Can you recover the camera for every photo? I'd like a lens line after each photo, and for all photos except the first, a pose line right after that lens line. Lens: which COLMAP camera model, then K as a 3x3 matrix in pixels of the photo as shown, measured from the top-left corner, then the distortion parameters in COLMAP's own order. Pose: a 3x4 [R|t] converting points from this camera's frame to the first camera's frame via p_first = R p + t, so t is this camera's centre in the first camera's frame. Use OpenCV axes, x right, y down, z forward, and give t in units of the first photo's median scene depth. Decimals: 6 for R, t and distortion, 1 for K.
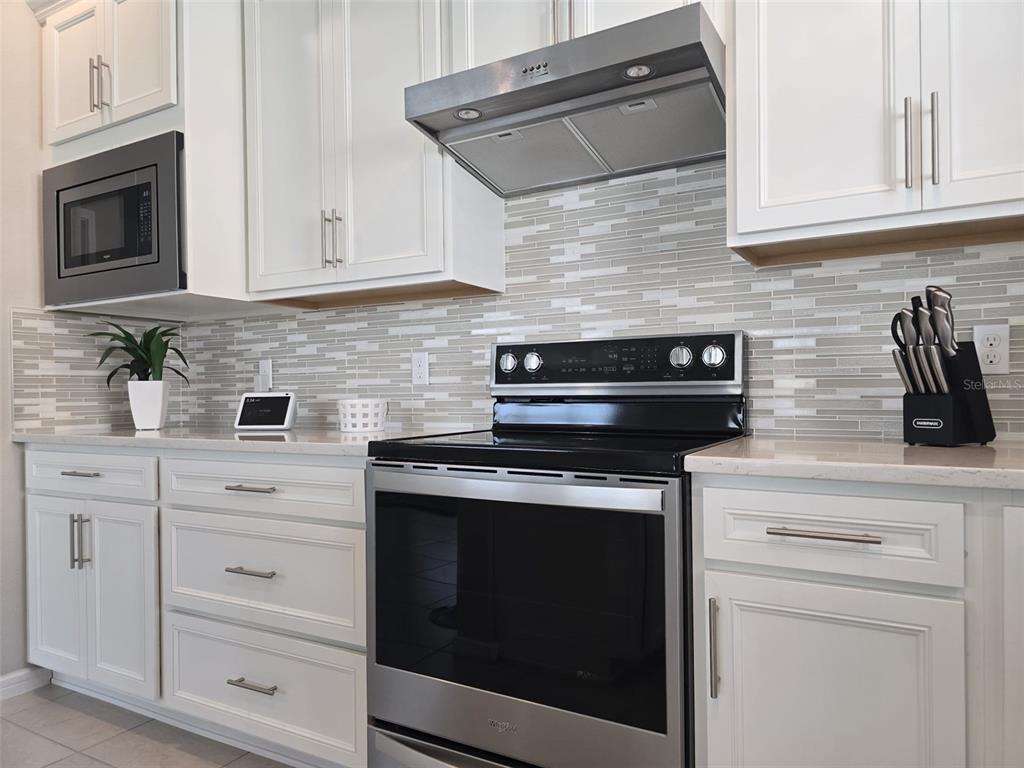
lens RADIAL K [[691.0, 0, 522.4], [0, 691.0, 393.9], [0, 0, 1]] dist [0.060214, -0.053990]
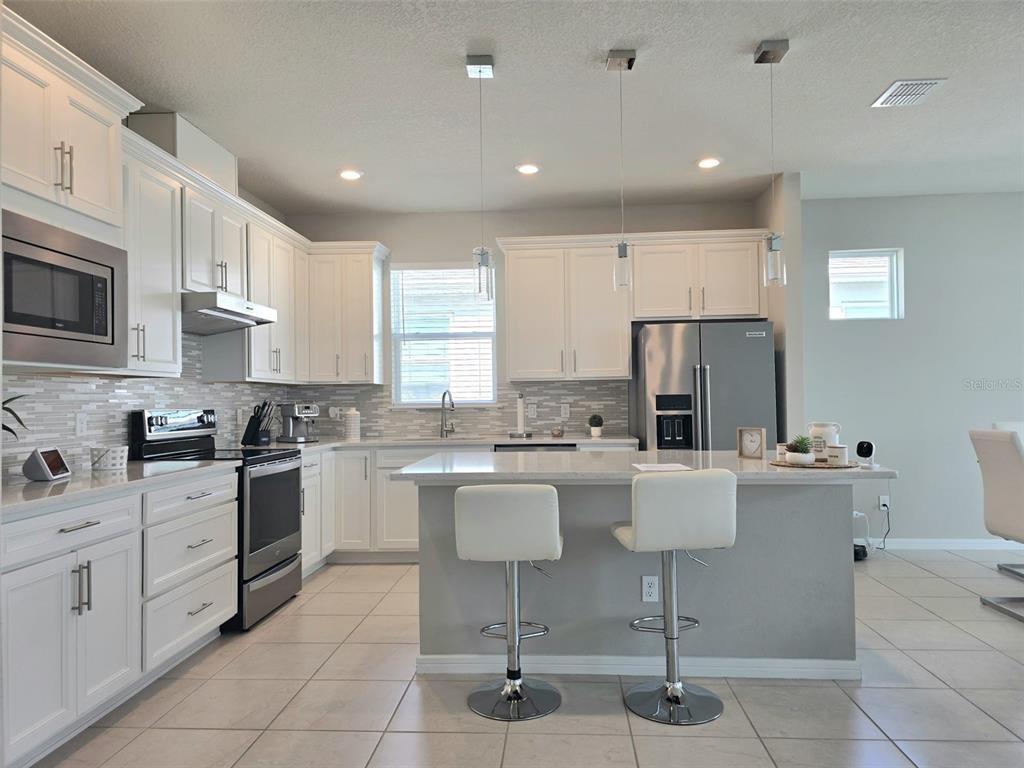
lens RADIAL K [[689.3, 0, 519.9], [0, 689.3, 385.5], [0, 0, 1]] dist [0.062767, -0.053604]
pose [[-0.437322, 0.036848, 0.898550, -1.818292], [0.022678, 0.999294, -0.029942, -0.053547], [-0.899019, 0.007283, -0.437849, 0.817846]]
